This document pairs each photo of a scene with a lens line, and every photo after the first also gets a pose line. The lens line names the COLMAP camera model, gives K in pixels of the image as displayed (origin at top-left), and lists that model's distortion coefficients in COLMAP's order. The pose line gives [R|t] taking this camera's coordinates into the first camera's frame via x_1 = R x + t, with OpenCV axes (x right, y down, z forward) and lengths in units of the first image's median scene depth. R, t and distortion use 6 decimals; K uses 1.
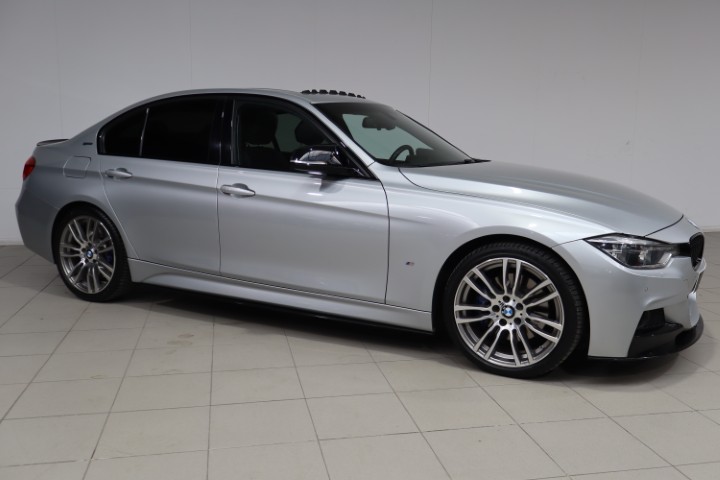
lens RADIAL K [[664.6, 0, 360.0], [0, 664.6, 240.0], [0, 0, 1]] dist [0.011917, 0.007149]
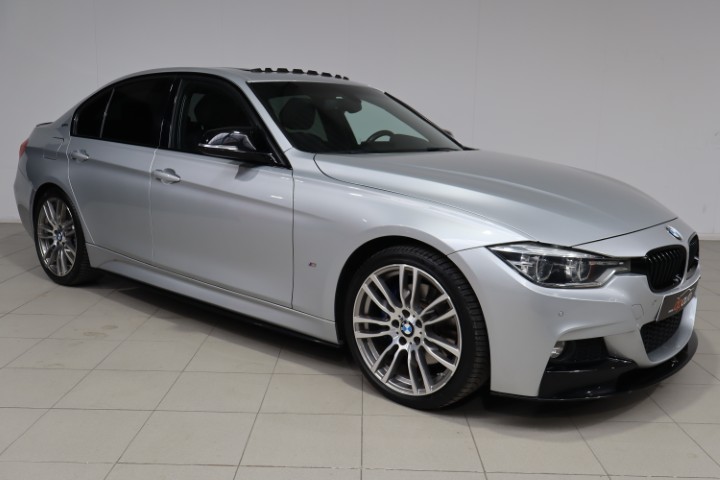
lens RADIAL K [[664.6, 0, 360.0], [0, 664.6, 240.0], [0, 0, 1]] dist [0.011917, 0.007149]
pose [[0.978588, 0.046720, -0.200458, 0.314340], [-0.043962, 0.998868, 0.018188, -0.015644], [0.201081, -0.008986, 0.979533, 0.162803]]
